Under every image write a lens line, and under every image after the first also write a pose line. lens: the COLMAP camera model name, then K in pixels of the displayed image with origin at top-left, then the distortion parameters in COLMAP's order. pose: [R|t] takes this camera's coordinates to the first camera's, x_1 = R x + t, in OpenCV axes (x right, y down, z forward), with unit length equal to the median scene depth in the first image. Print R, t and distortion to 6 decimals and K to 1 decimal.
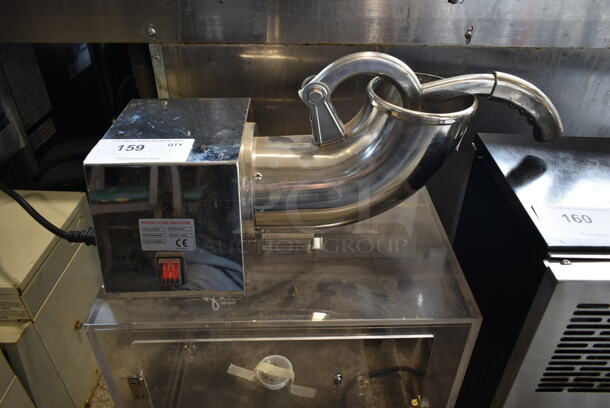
lens RADIAL K [[464.8, 0, 307.3], [0, 464.8, 202.7], [0, 0, 1]] dist [-0.019166, 0.006694]
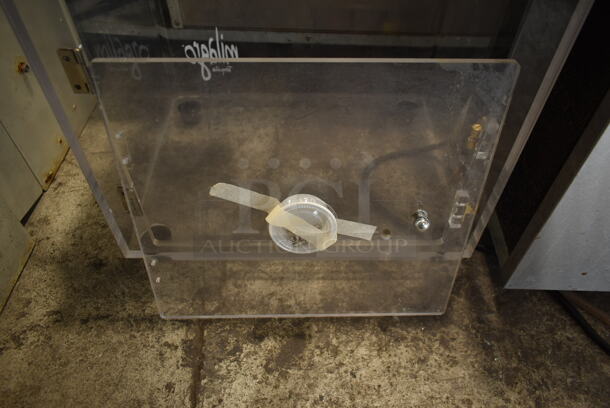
lens RADIAL K [[464.8, 0, 305.4], [0, 464.8, 204.7], [0, 0, 1]] dist [-0.019166, 0.006694]
pose [[0.999768, 0.019742, -0.008606, -0.026764], [-0.016947, 0.967777, 0.251239, 0.404637], [0.013288, -0.251035, 0.967887, 0.298360]]
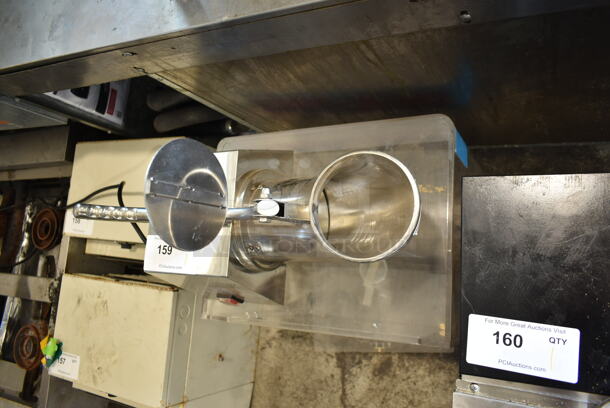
lens RADIAL K [[464.8, 0, 305.7], [0, 464.8, 201.8], [0, 0, 1]] dist [-0.019166, 0.006694]
pose [[0.872573, 0.001963, -0.488480, 0.570519], [0.349054, 0.697056, 0.626318, -0.812519], [0.341727, -0.717014, 0.607547, 0.359732]]
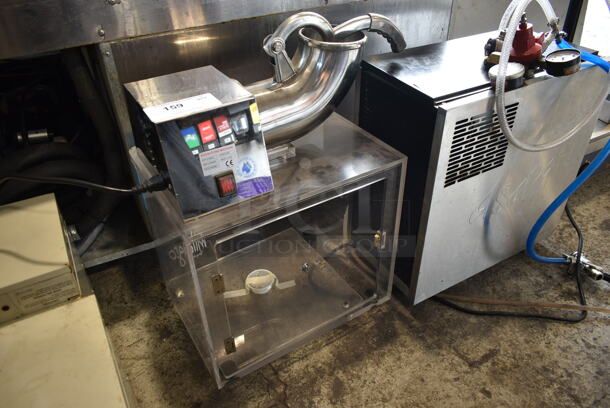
lens RADIAL K [[464.8, 0, 307.3], [0, 464.8, 201.8], [0, 0, 1]] dist [-0.019166, 0.006694]
pose [[0.863763, -0.313473, 0.394522, -0.585205], [0.307693, 0.948142, 0.079699, 0.140094], [-0.399046, 0.052550, 0.915424, -0.353161]]
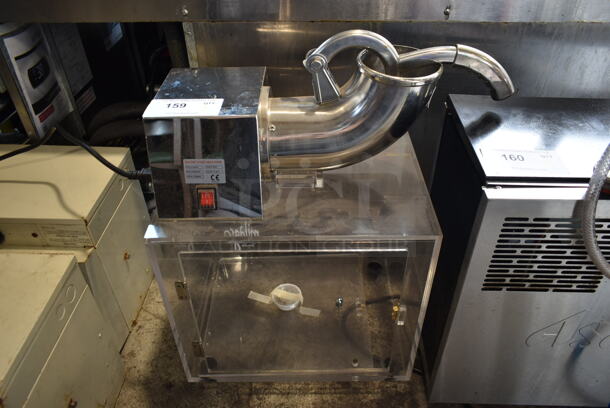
lens RADIAL K [[464.8, 0, 306.8], [0, 464.8, 204.3], [0, 0, 1]] dist [-0.019166, 0.006694]
pose [[0.999414, 0.002356, -0.034156, 0.033483], [-0.000119, 0.997863, 0.065337, 0.066711], [0.034237, -0.065294, 0.997279, -0.285536]]
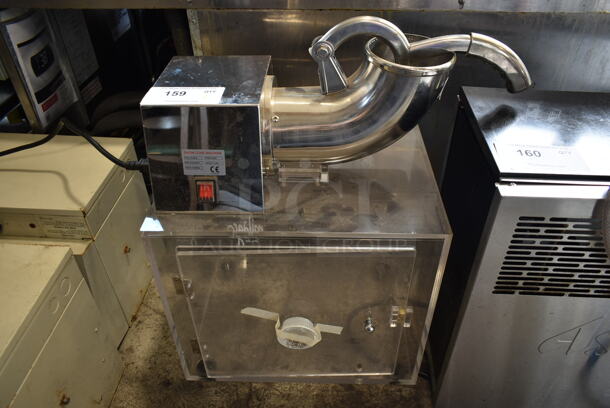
lens RADIAL K [[464.8, 0, 307.6], [0, 464.8, 202.0], [0, 0, 1]] dist [-0.019166, 0.006694]
pose [[0.998256, 0.021294, -0.055061, 0.049866], [-0.017616, 0.997636, 0.066428, 0.076560], [0.056346, -0.065342, 0.996271, -0.231587]]
